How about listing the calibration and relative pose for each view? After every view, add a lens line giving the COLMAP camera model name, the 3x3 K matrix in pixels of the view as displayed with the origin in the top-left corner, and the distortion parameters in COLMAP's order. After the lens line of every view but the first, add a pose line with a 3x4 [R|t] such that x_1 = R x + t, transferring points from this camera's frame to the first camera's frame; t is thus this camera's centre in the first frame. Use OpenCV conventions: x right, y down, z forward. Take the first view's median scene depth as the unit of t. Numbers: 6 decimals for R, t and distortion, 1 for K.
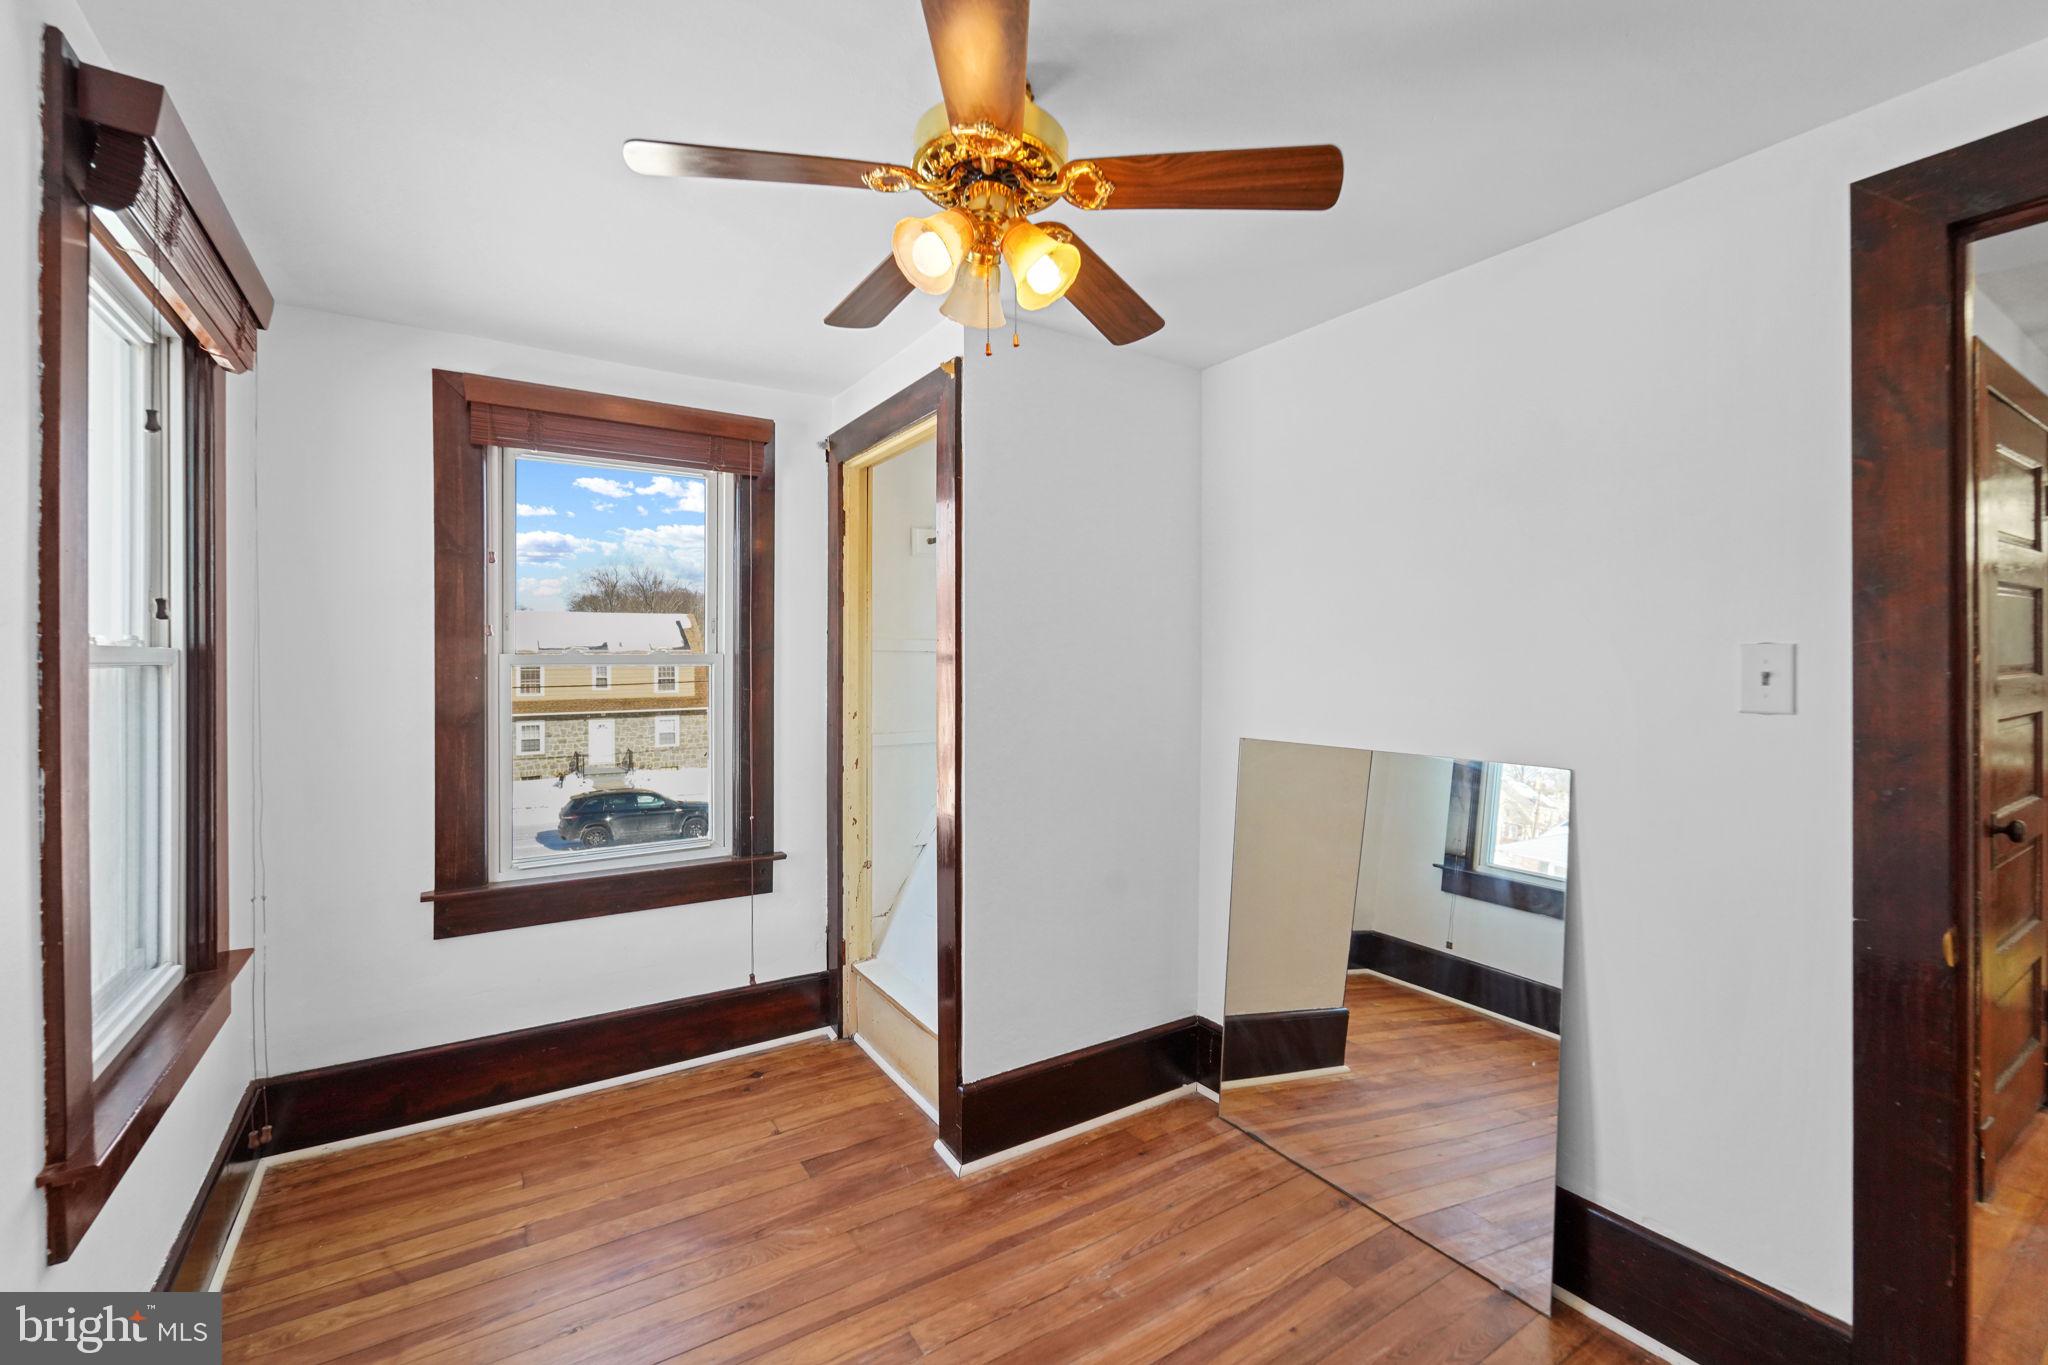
lens RADIAL K [[841.4, 0, 1045.3], [0, 841.4, 676.8], [0, 0, 1]] dist [0.002601, -0.002995]
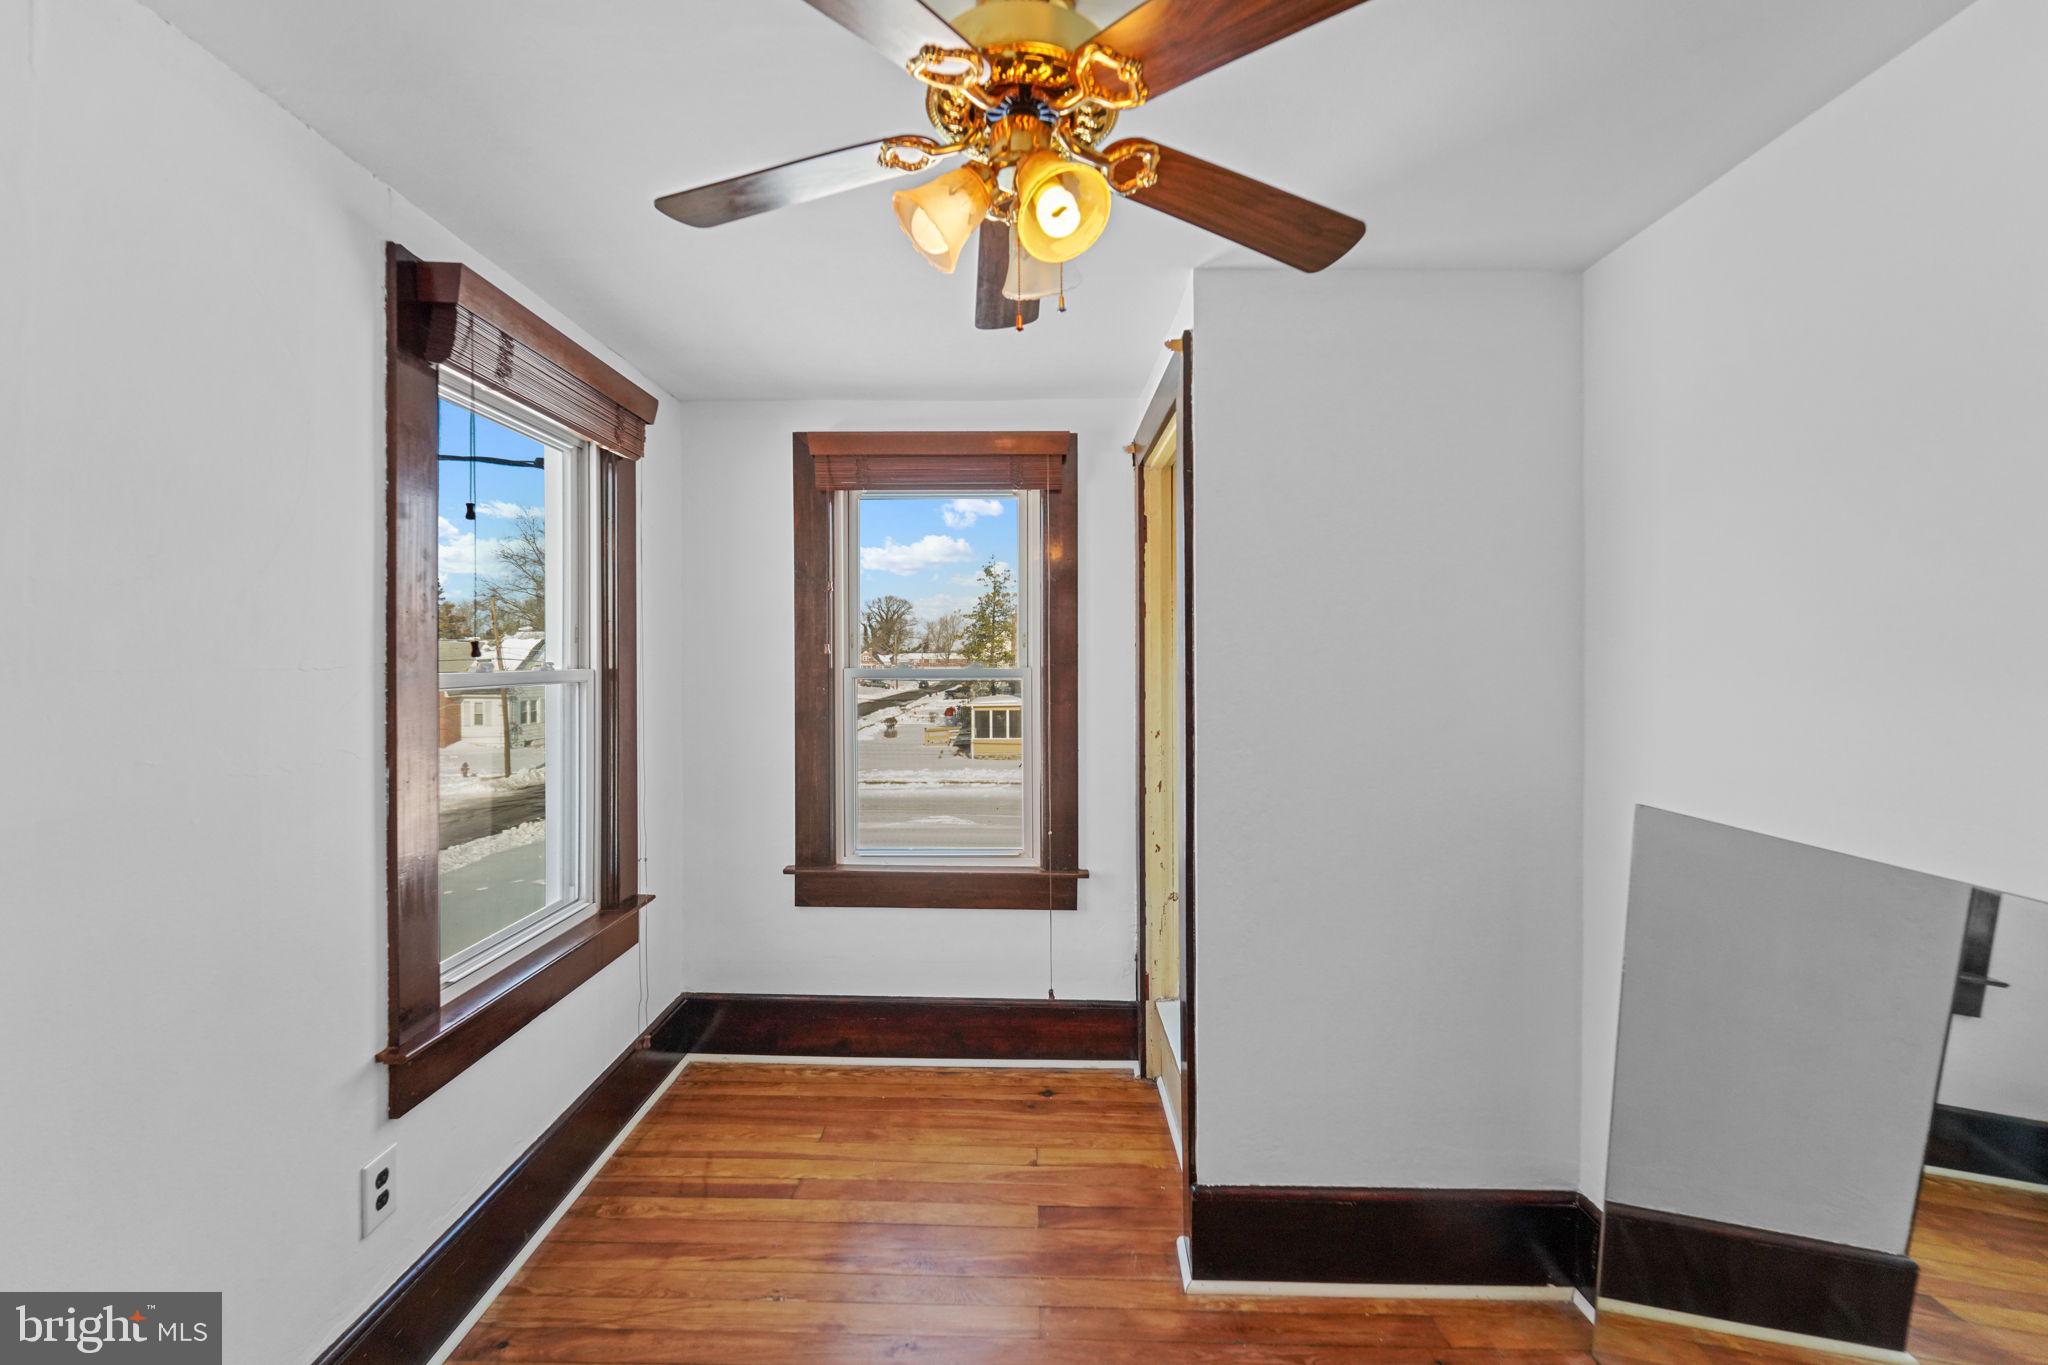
lens RADIAL K [[841.4, 0, 1024.1], [0, 841.4, 664.7], [0, 0, 1]] dist [0.002601, -0.002995]
pose [[0.830776, 0.008304, -0.556545, 0.212385], [-0.014370, 0.999875, -0.006532, -0.029465], [0.556421, 0.013424, 0.830792, 0.180532]]
